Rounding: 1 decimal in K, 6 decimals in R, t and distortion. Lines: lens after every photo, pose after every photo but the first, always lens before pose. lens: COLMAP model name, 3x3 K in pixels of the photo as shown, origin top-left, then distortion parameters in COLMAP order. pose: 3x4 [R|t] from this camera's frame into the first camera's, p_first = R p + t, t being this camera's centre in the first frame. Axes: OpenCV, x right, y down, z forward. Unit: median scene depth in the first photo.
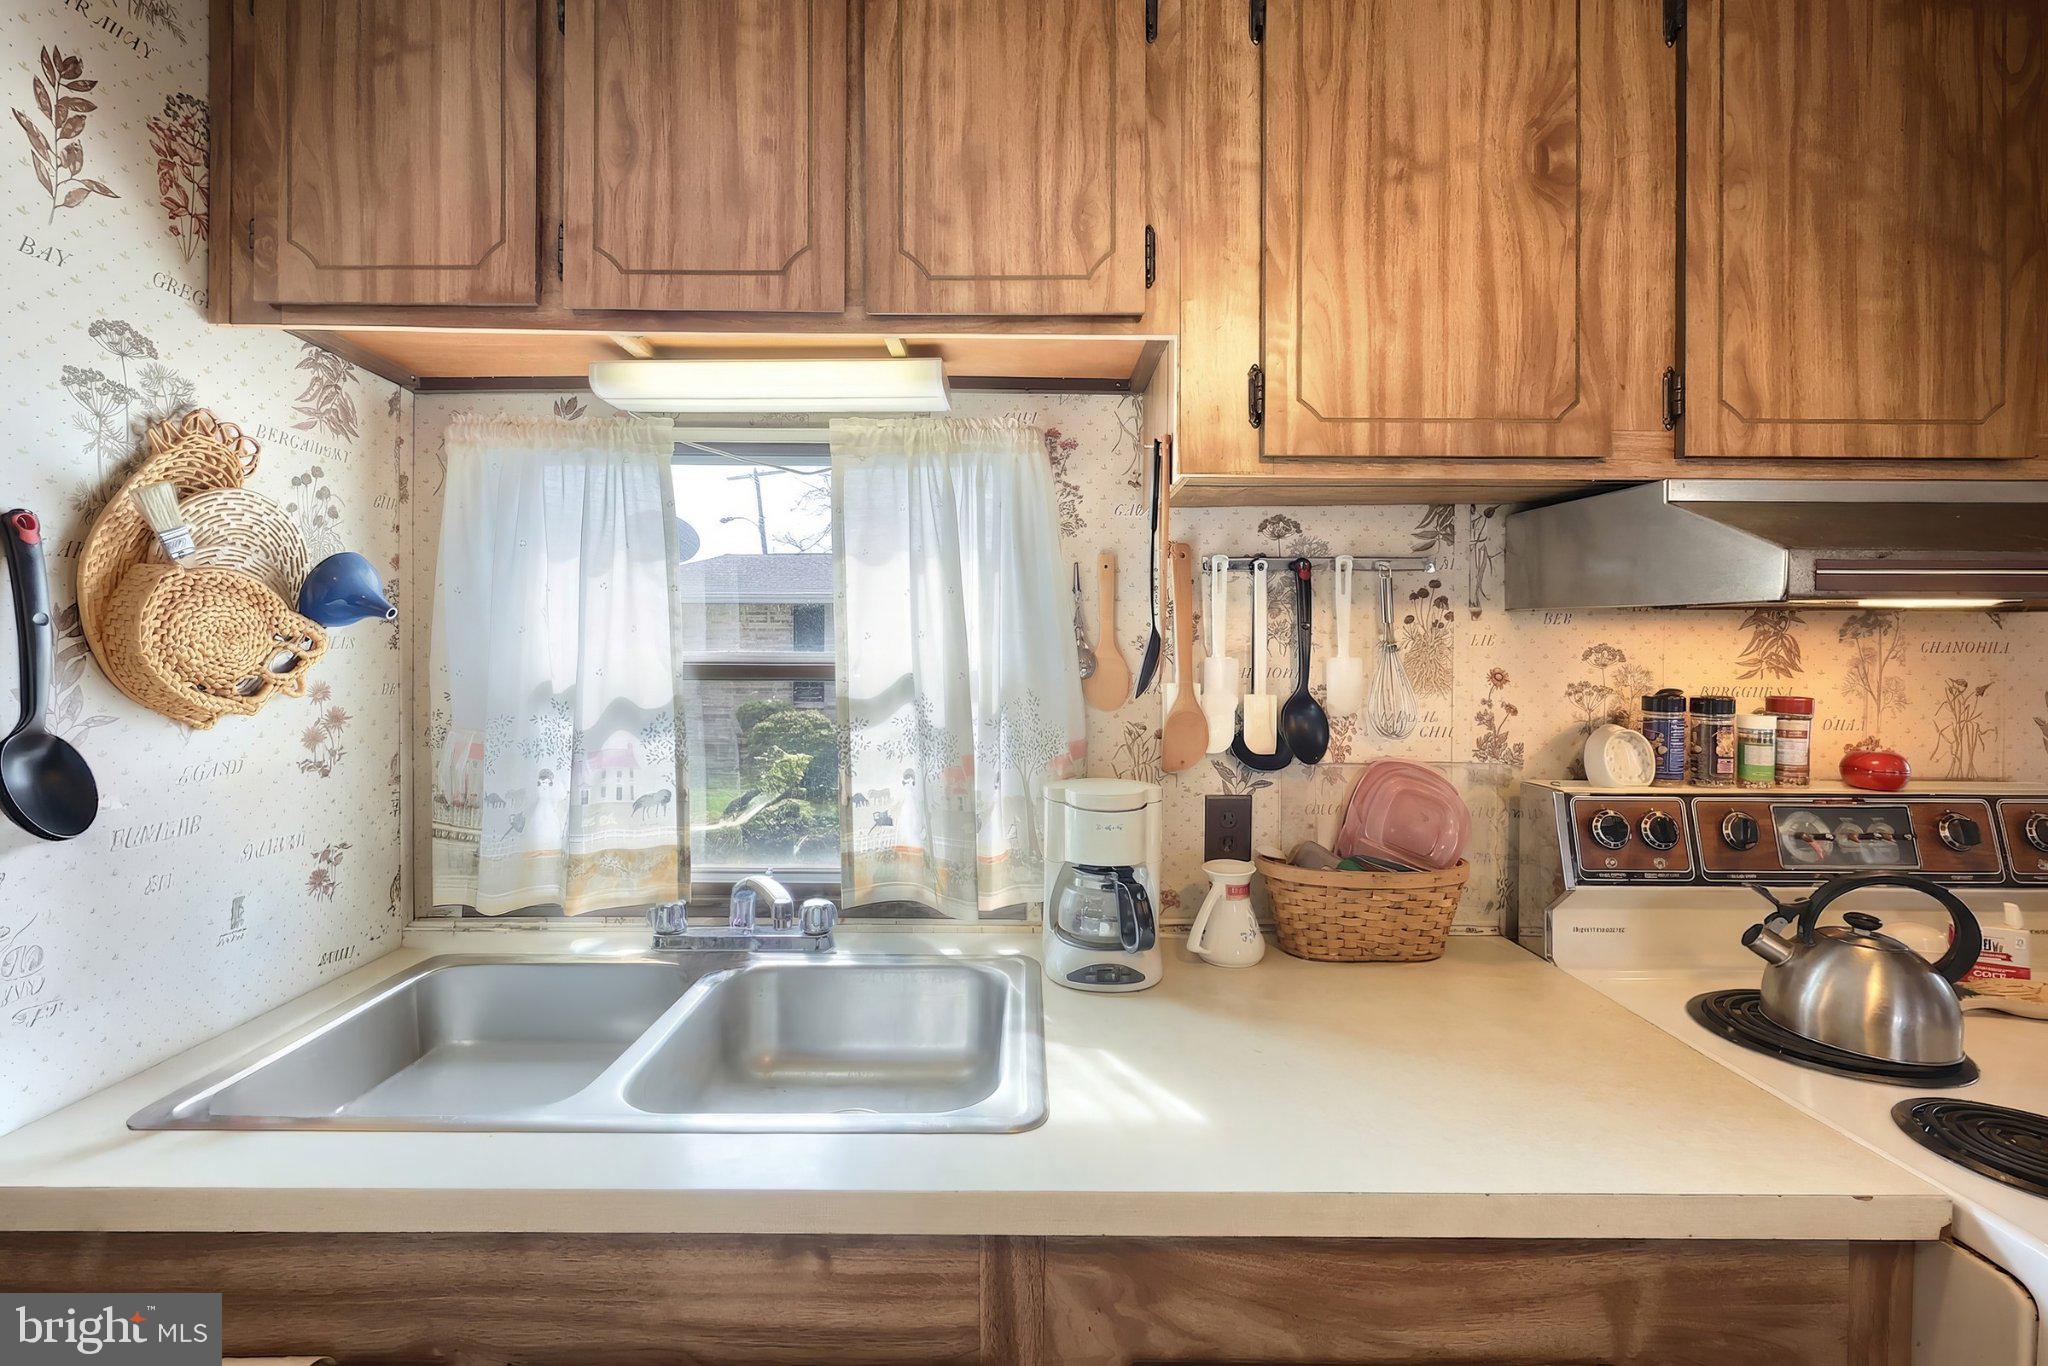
lens RADIAL K [[857.8, 0, 1024.0], [0, 857.8, 683.0], [0, 0, 1]] dist [0.033857, 0.000117]
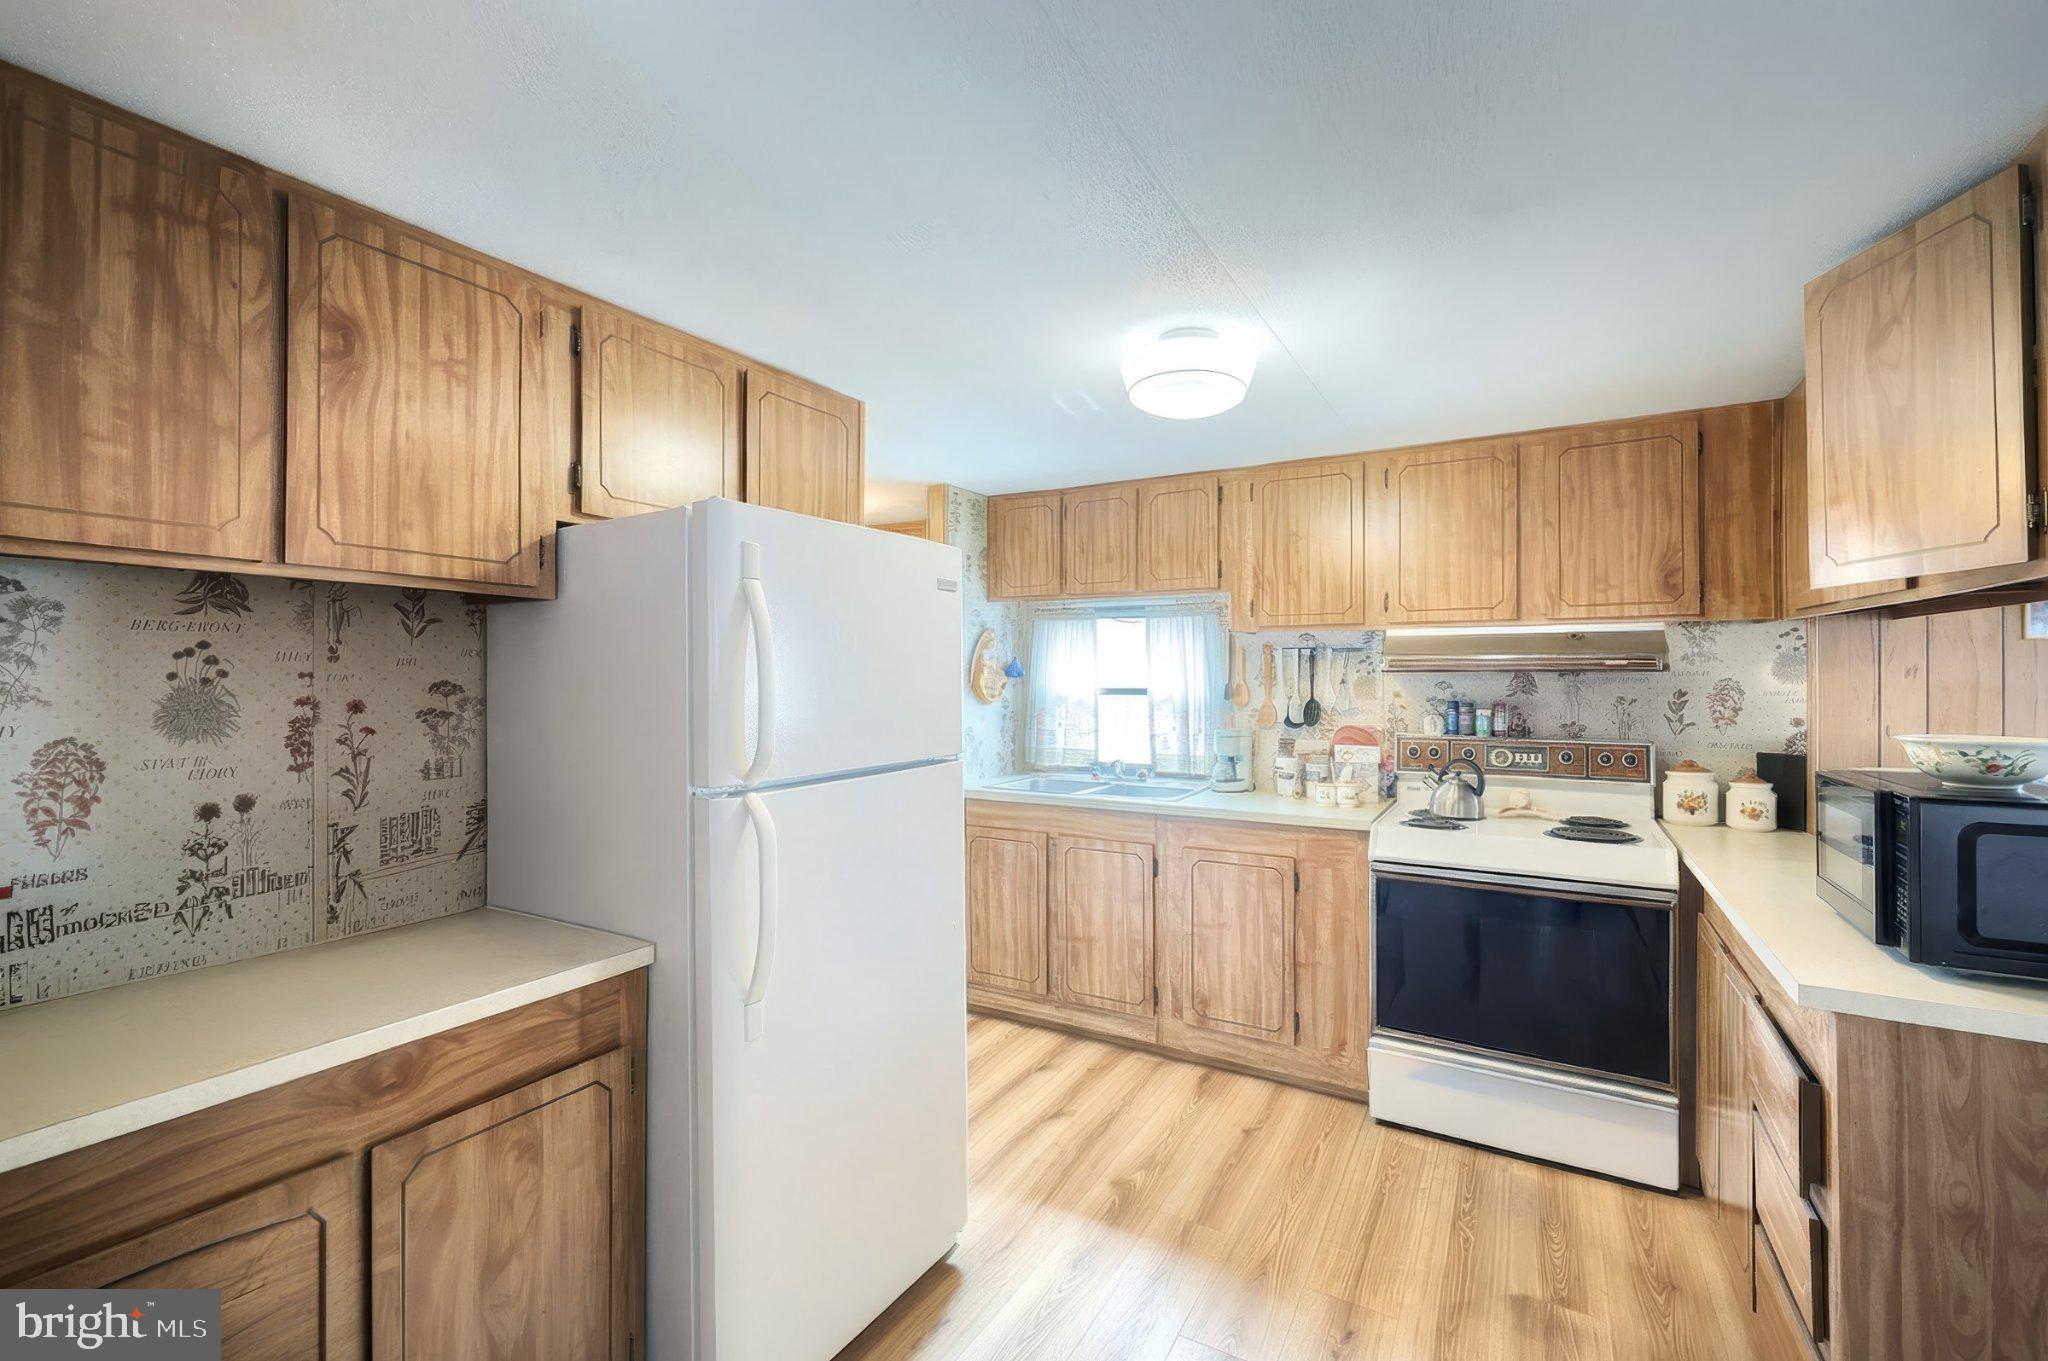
lens RADIAL K [[857.8, 0, 1024.0], [0, 857.8, 680.5], [0, 0, 1]] dist [0.033857, 0.000117]
pose [[0.866835, -0.006201, -0.498557, 0.877233], [-0.010948, 0.999445, -0.031466, 0.044935], [0.498475, 0.032734, 0.866286, -1.741158]]
